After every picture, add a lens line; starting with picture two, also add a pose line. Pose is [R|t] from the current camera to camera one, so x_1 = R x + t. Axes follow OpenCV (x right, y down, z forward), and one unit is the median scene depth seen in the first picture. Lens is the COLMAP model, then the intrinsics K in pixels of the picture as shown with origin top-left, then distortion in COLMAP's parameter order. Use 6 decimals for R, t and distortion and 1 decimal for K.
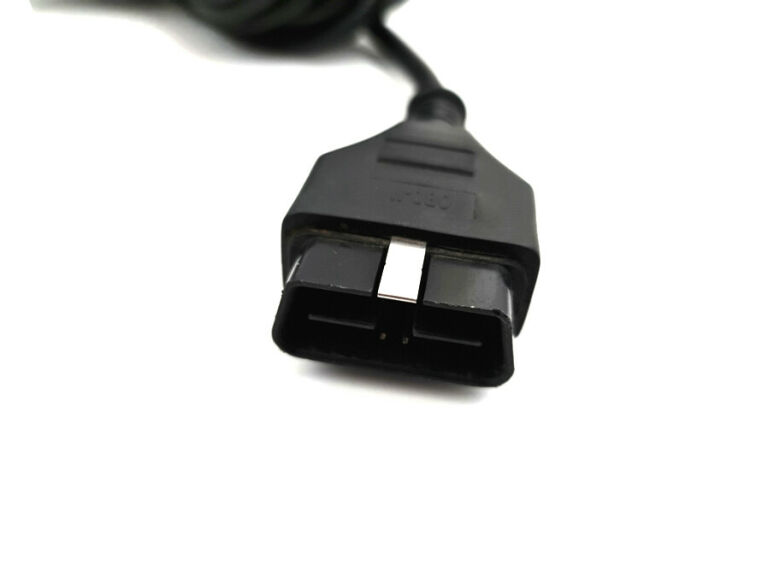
lens RADIAL K [[578.2, 0, 384.0], [0, 578.2, 288.5], [0, 0, 1]] dist [-0.007609, 0.000677]
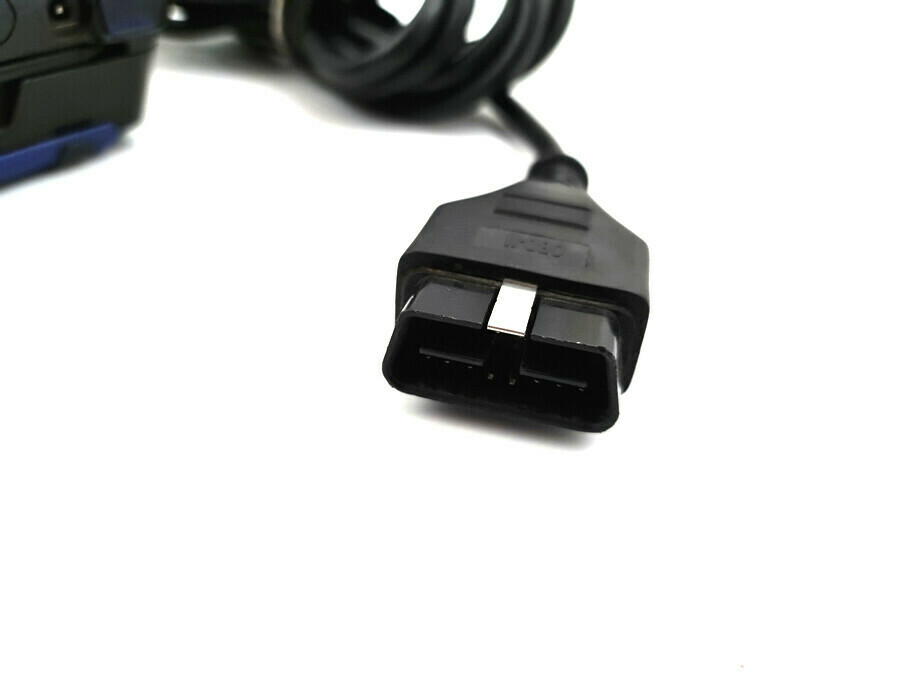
lens RADIAL K [[677.5, 0, 450.0], [0, 677.5, 337.5], [0, 0, 1]] dist [-0.007609, 0.000677]
pose [[0.996144, 0.052647, -0.070175, 0.007803], [-0.059601, 0.993099, -0.101006, 0.141457], [0.064373, 0.104799, 0.992408, -0.195101]]
